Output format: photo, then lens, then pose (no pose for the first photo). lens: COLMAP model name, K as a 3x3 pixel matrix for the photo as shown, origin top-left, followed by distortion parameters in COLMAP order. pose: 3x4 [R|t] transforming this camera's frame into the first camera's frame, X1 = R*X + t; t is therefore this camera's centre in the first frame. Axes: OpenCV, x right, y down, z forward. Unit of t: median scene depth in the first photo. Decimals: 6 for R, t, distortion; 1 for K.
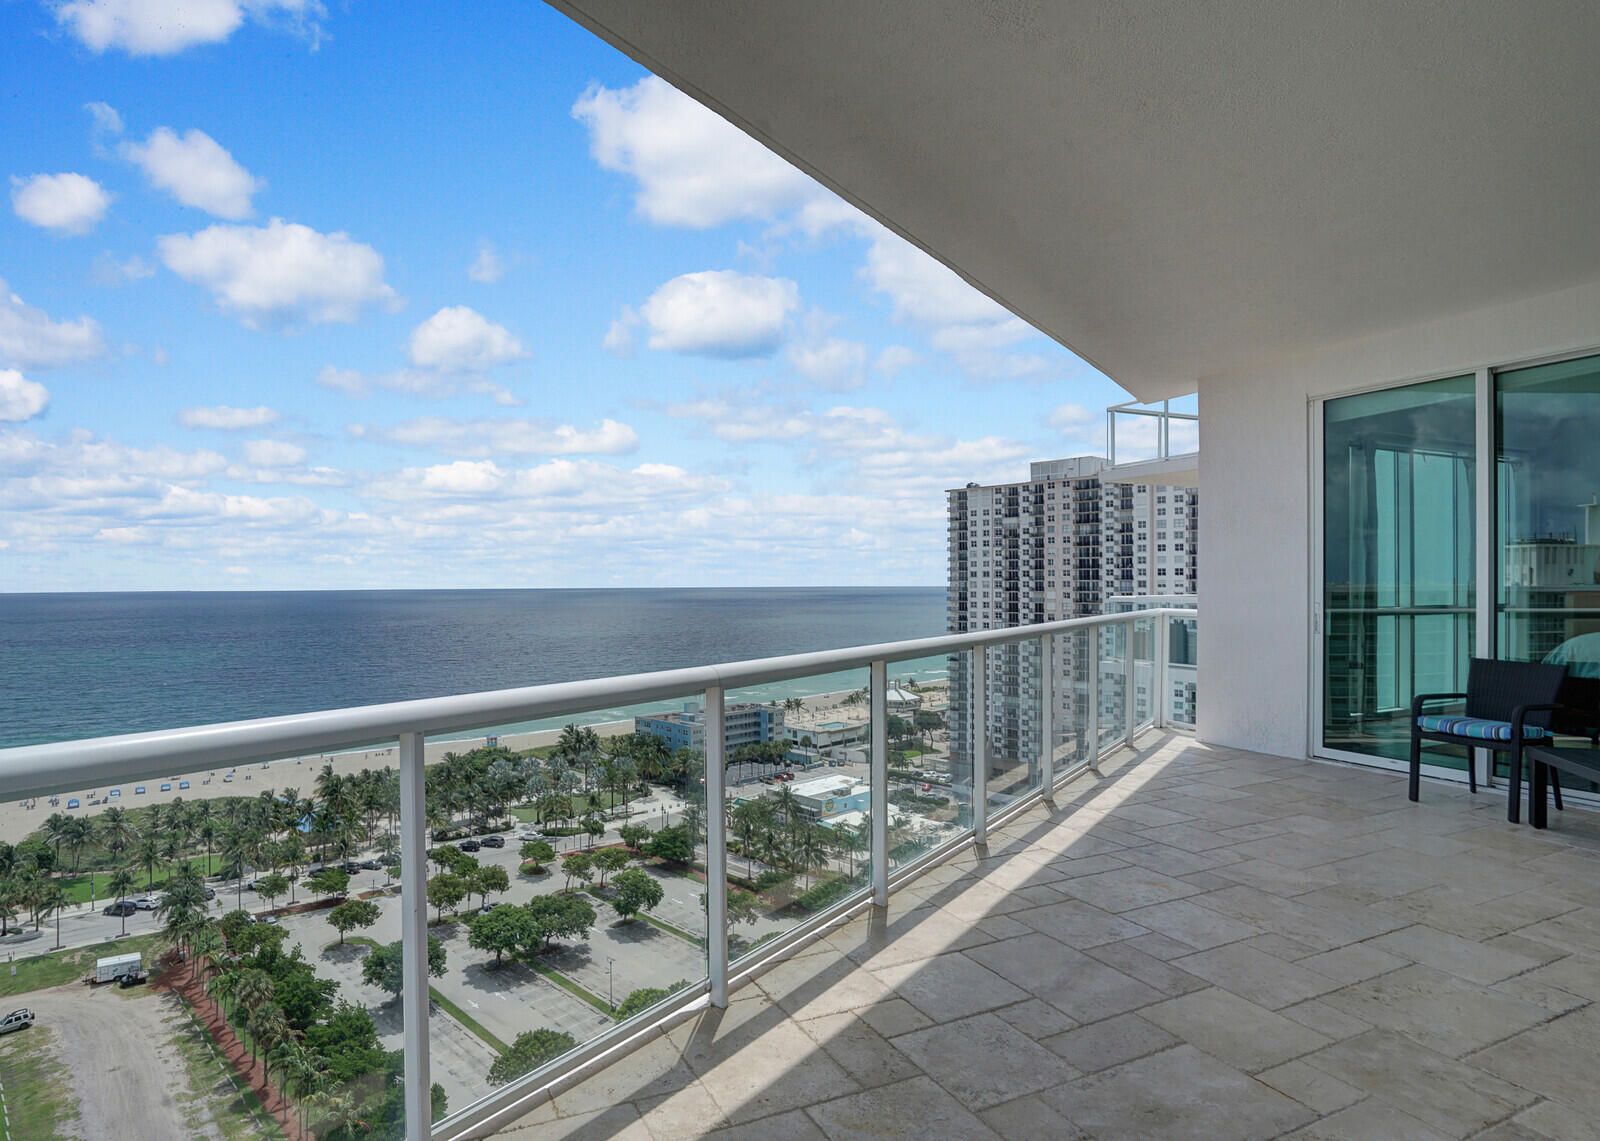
lens RADIAL K [[858.9, 0, 768.6], [0, 858.9, 567.5], [0, 0, 1]] dist [-0.043619, 0.038661]
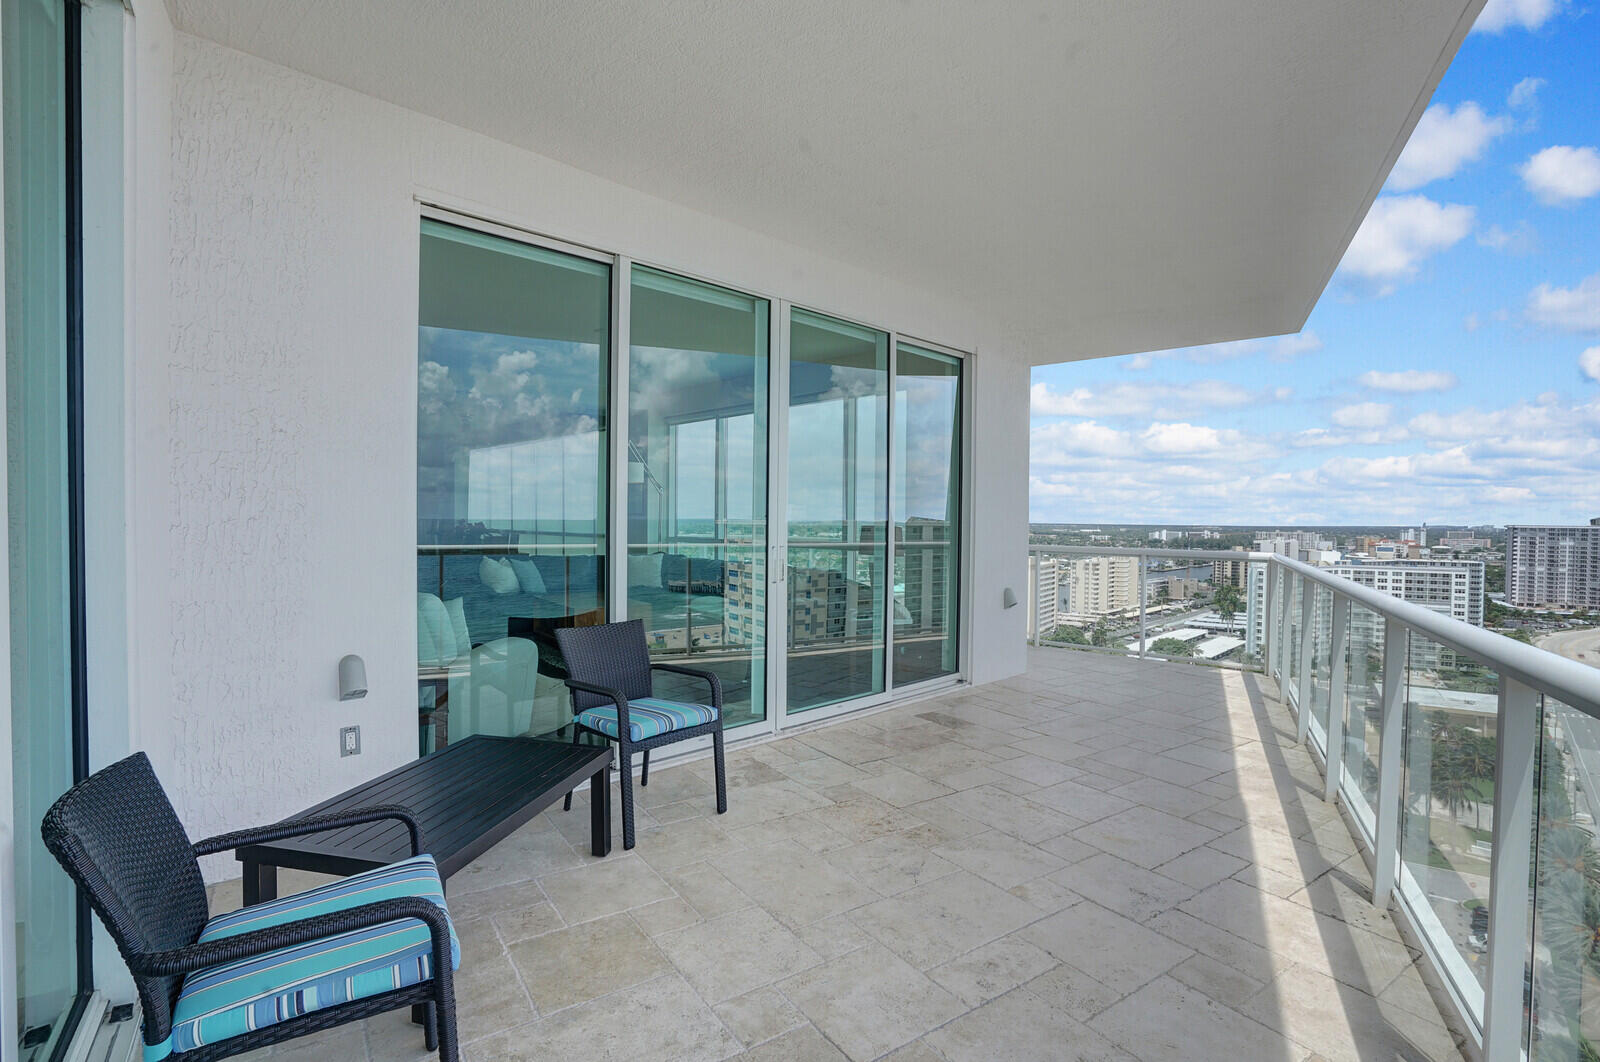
lens RADIAL K [[746.6, 0, 800.0], [0, 746.6, 531.0], [0, 0, 1]] dist [0.021112, 0.000113]
pose [[-0.988960, -0.013277, -0.147588, 1.416471], [-0.013512, 0.999909, 0.000589, 0.047802], [0.147567, 0.002577, -0.989049, 2.689558]]
